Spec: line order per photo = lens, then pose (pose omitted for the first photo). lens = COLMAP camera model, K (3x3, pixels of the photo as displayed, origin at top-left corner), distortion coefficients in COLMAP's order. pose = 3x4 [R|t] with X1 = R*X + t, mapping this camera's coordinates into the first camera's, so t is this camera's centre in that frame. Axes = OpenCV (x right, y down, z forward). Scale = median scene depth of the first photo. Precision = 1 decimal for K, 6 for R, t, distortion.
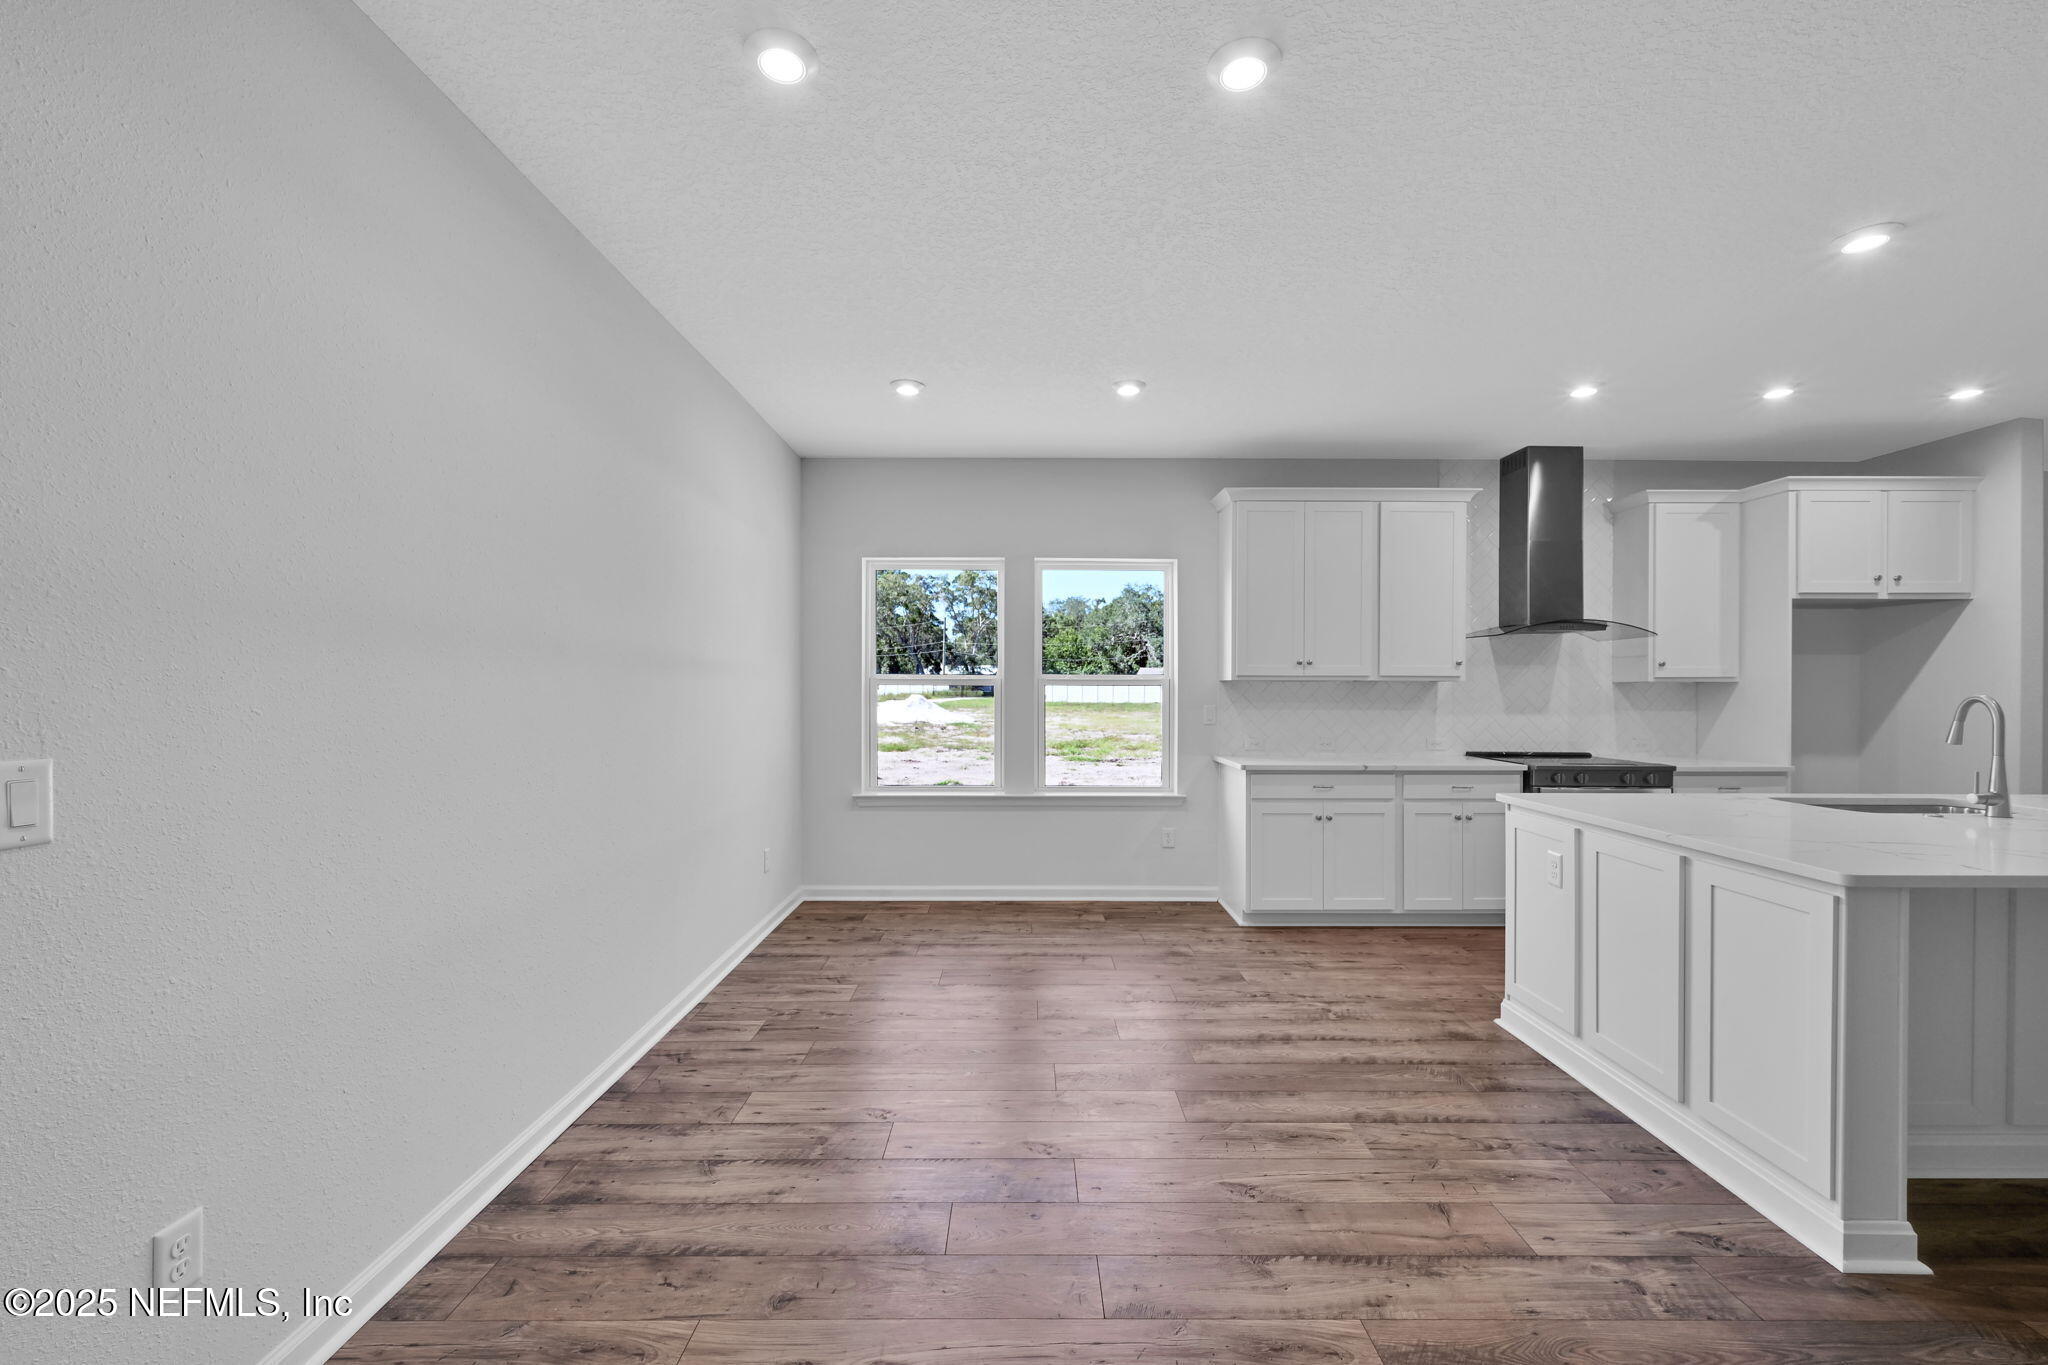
lens RADIAL K [[809.1, 0, 1027.7], [0, 809.1, 689.3], [0, 0, 1]] dist [0.000919, -0.000050]
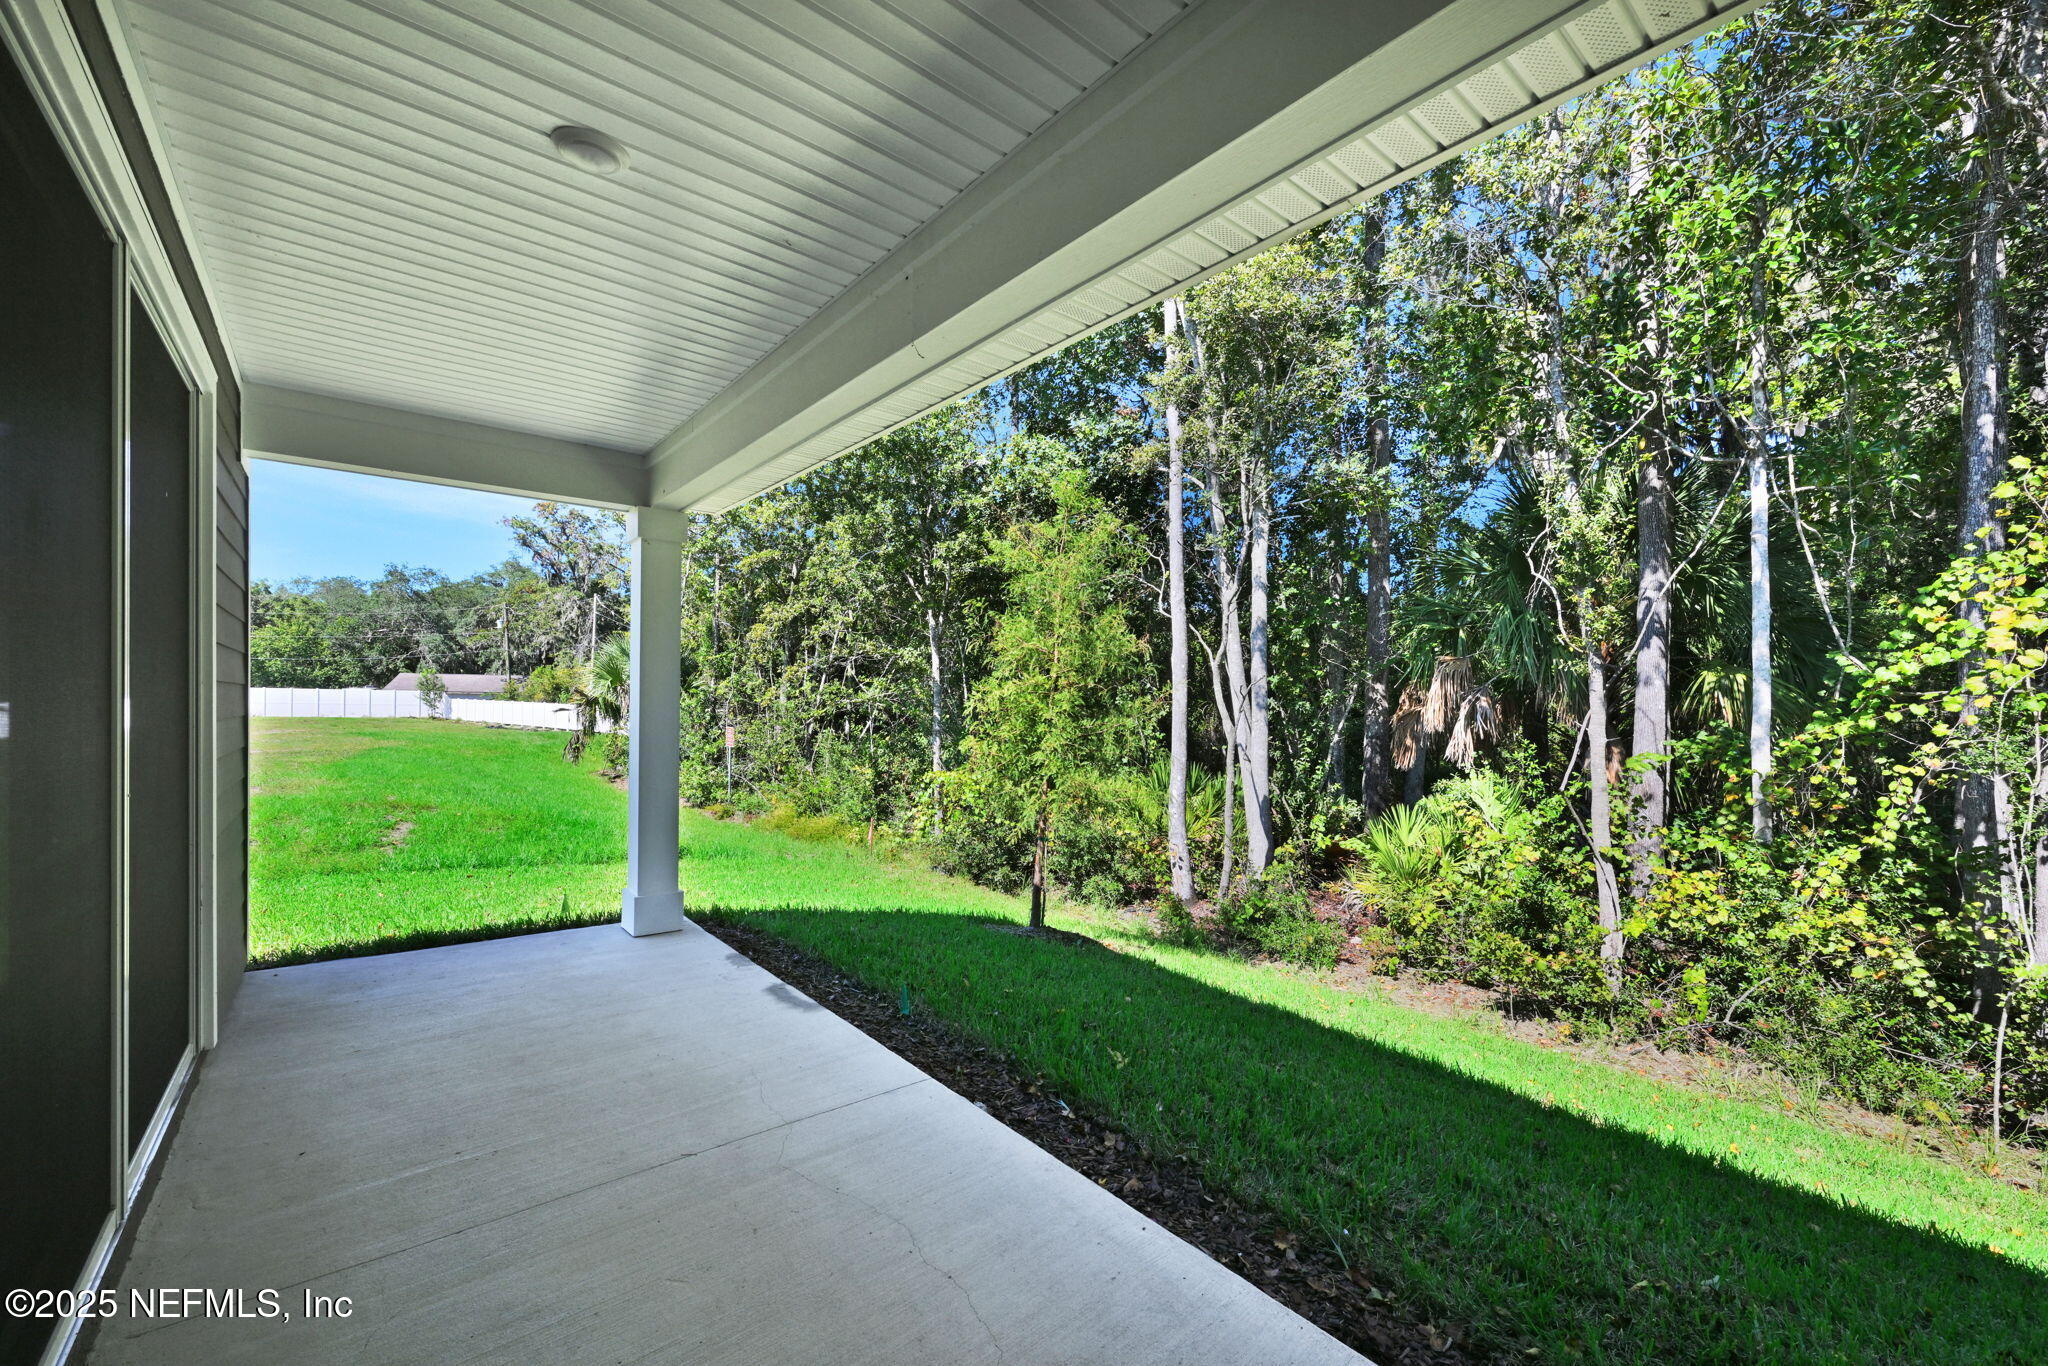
lens RADIAL K [[820.6, 0, 1028.9], [0, 820.6, 694.1], [0, 0, 1]] dist [-0.000356, 0.000341]
pose [[0.774175, 0.003972, 0.632960, 2.373103], [0.000422, 0.999977, -0.006790, 0.005401], [-0.632972, 0.005524, 0.774155, -0.098416]]
